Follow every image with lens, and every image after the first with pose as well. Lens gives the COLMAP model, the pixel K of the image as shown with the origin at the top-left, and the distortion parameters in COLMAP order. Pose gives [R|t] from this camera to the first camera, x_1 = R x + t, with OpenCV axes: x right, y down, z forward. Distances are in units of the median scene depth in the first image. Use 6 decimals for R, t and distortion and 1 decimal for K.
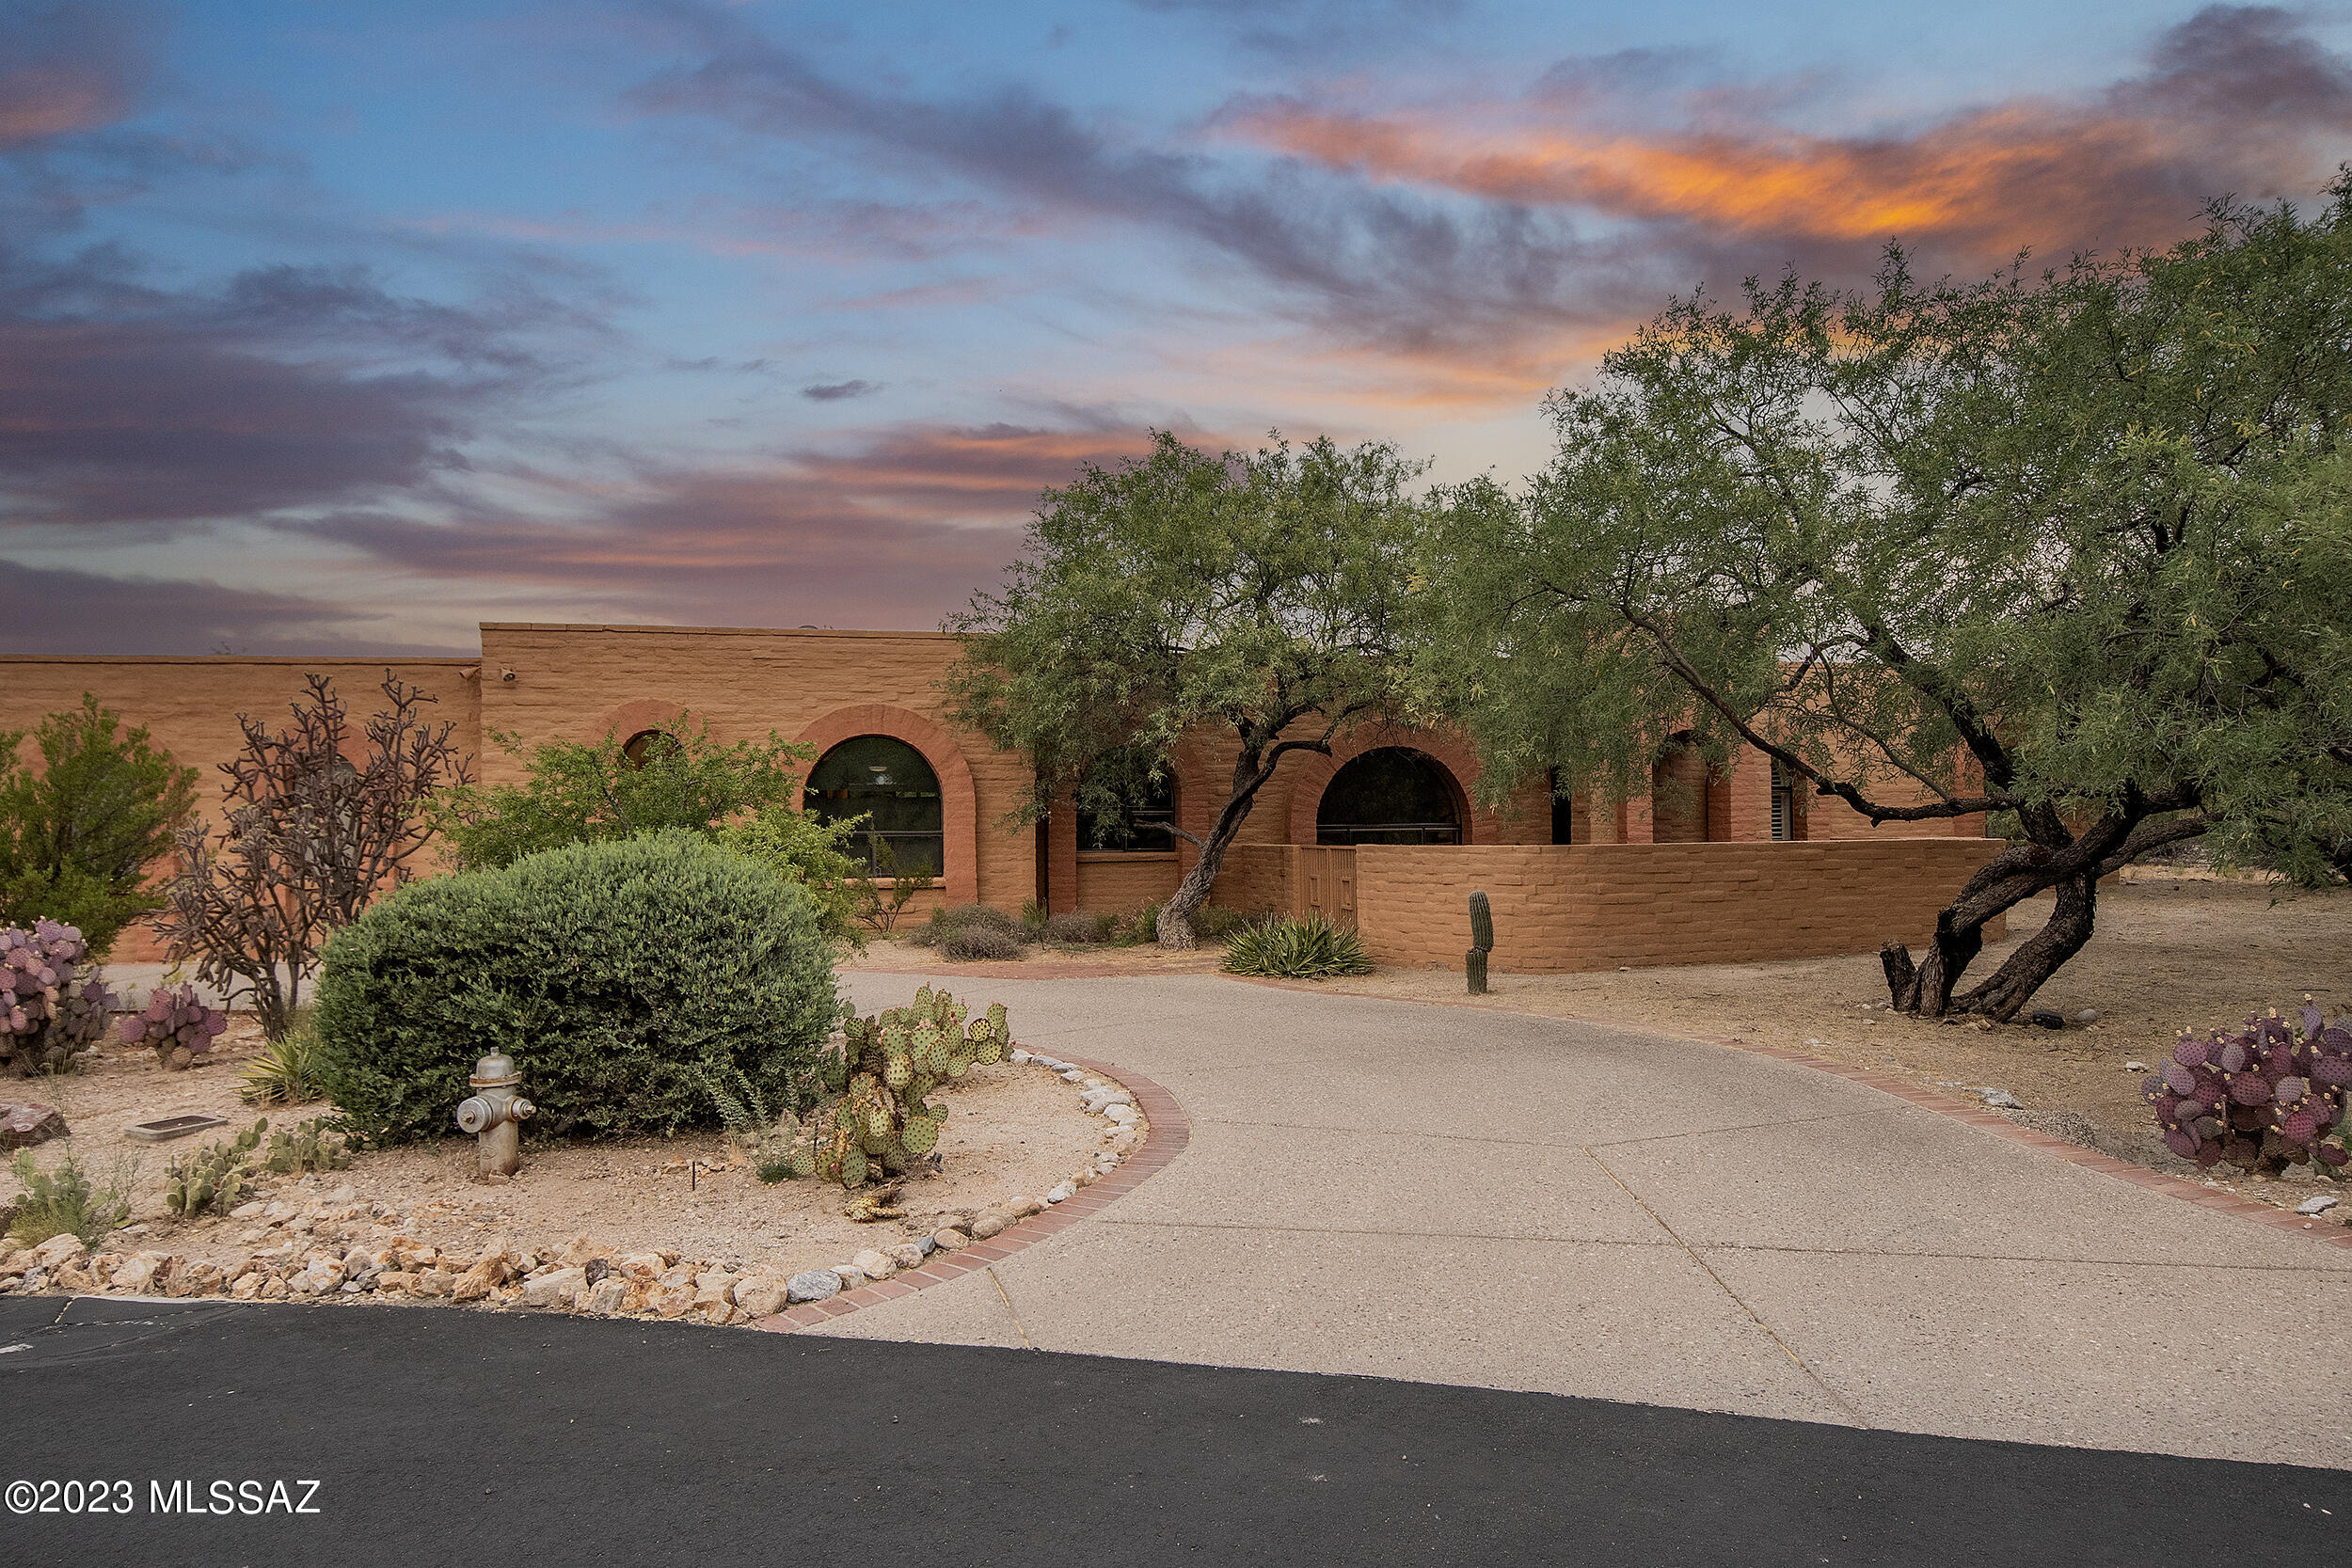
lens RADIAL K [[1622.5, 0, 1176.0], [0, 1622.5, 784.0], [0, 0, 1]] dist [0.001152, 0.000050]
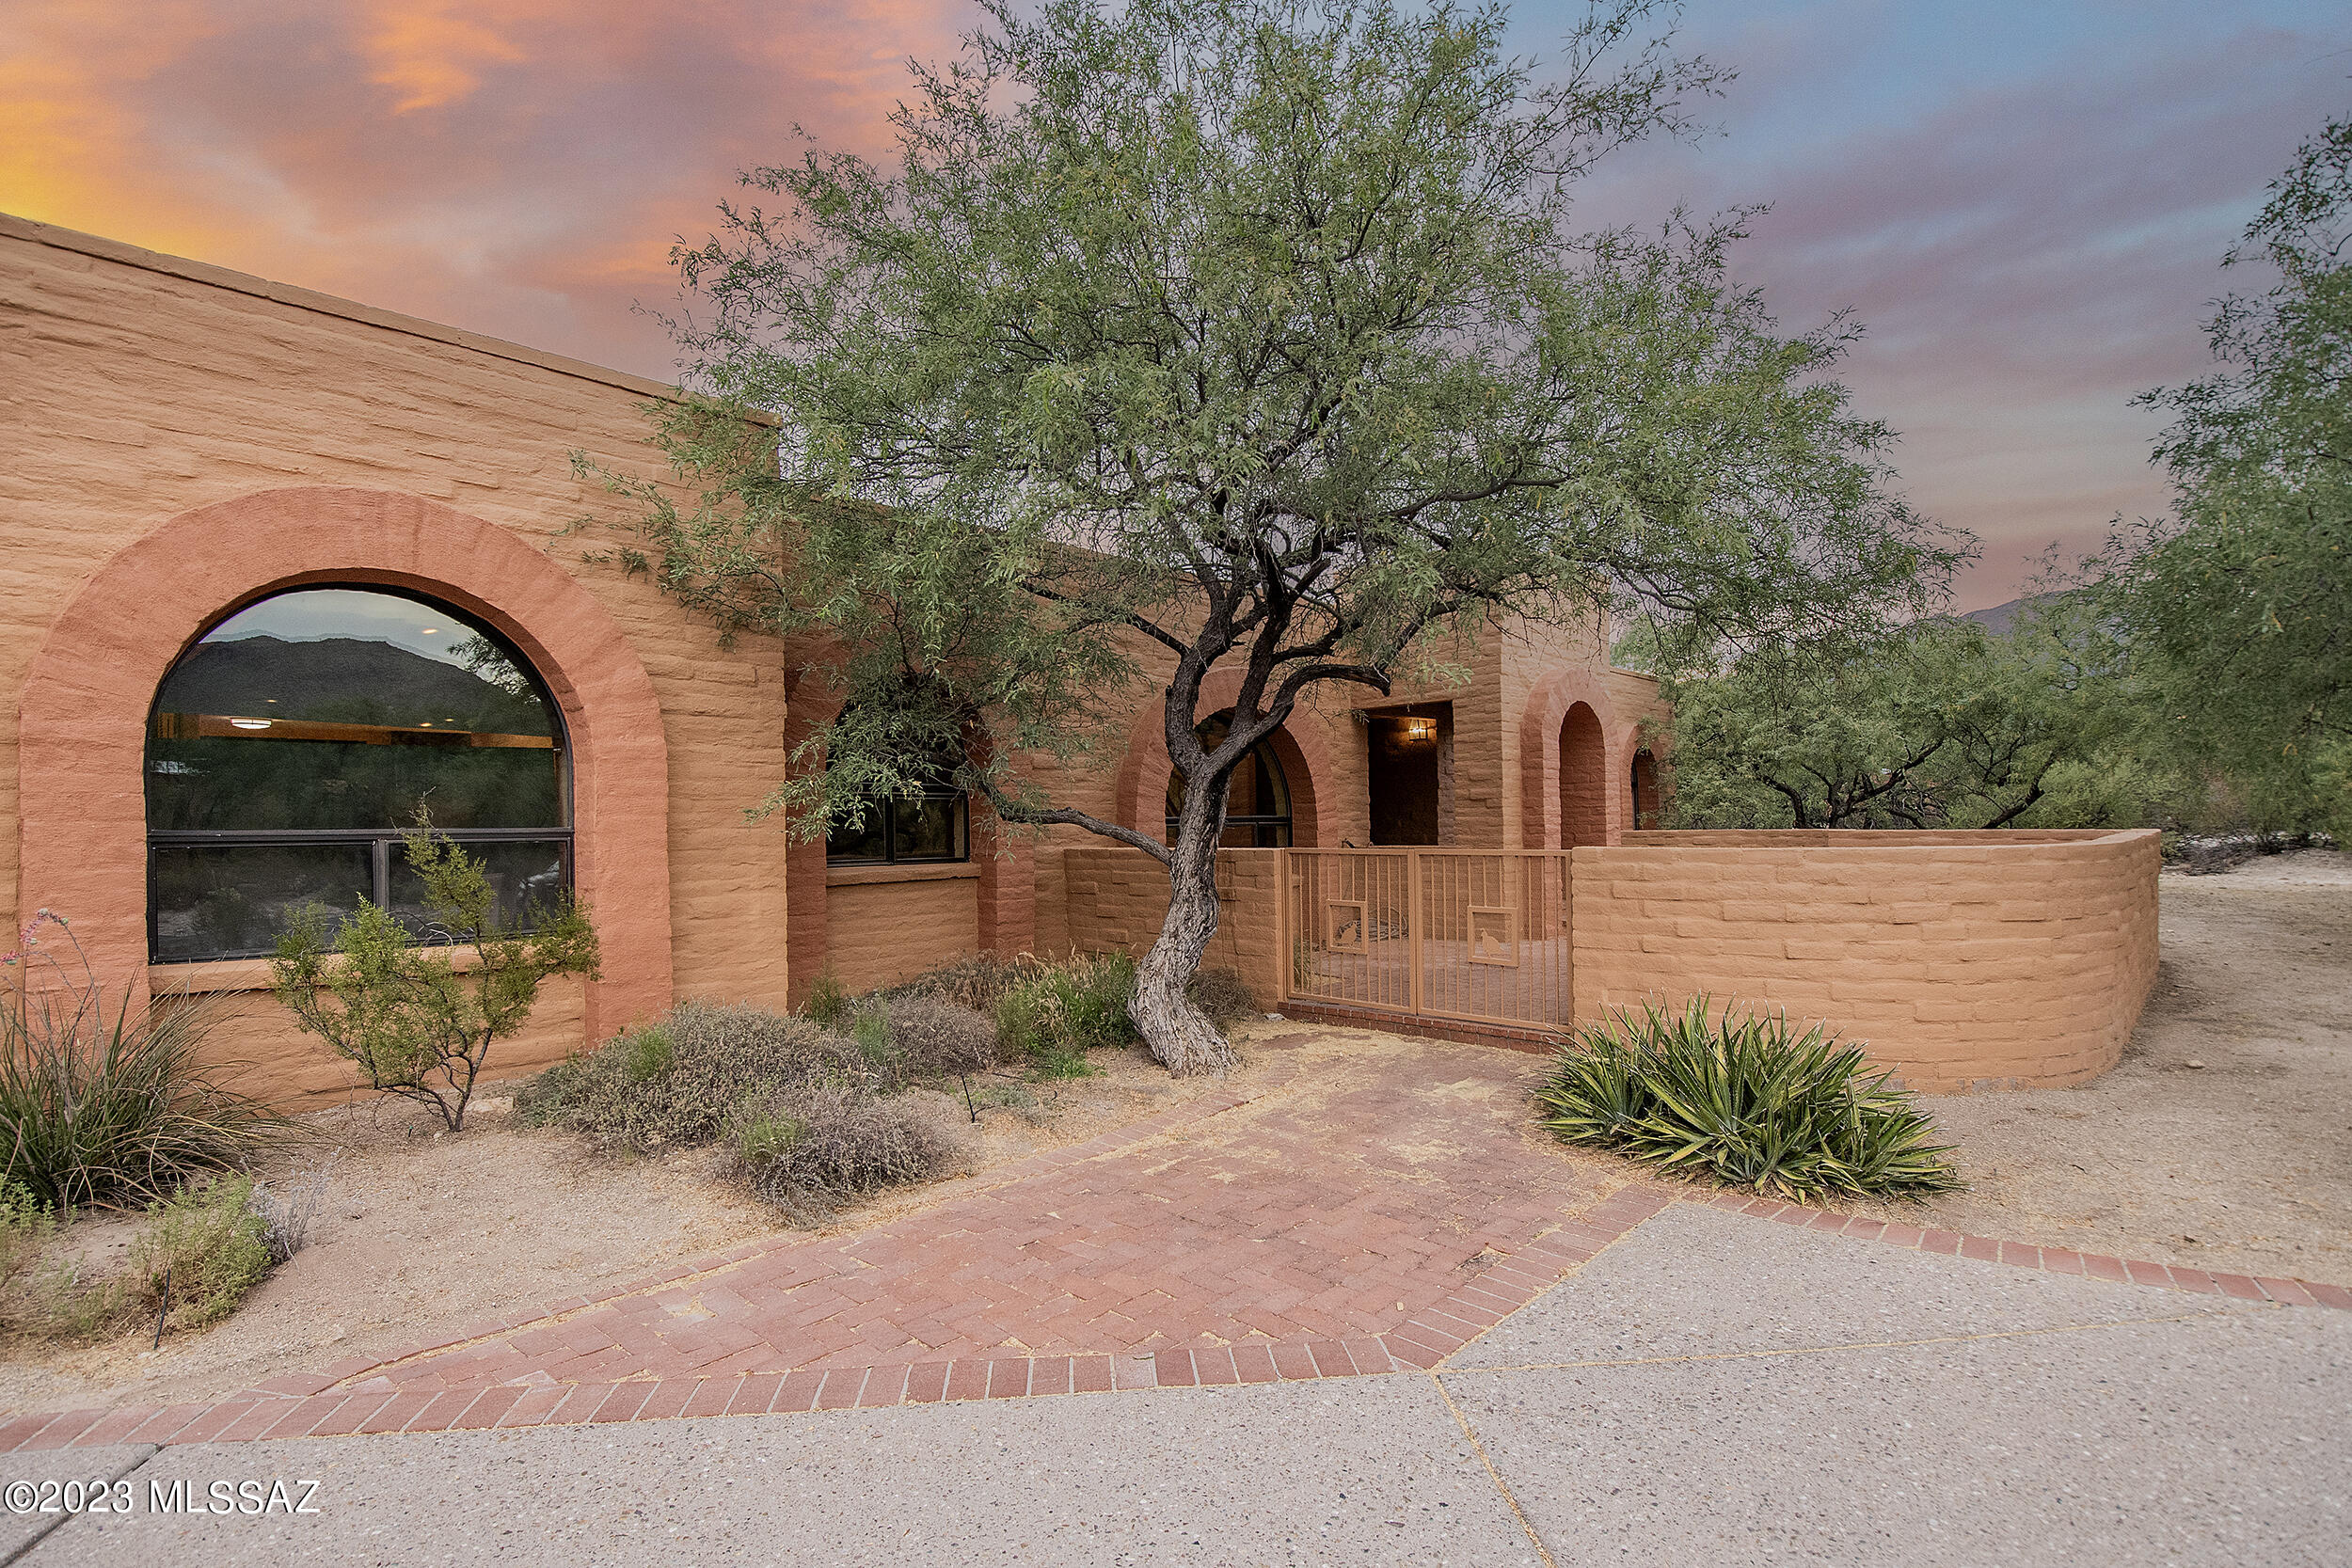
lens RADIAL K [[1138.5, 0, 1174.4], [0, 1138.5, 824.0], [0, 0, 1]] dist [-0.002019, -0.000607]
pose [[0.834183, -0.000978, 0.551487, -0.178743], [-0.010144, 0.999802, 0.017118, 0.021663], [-0.551395, -0.019874, 0.834008, 0.670020]]
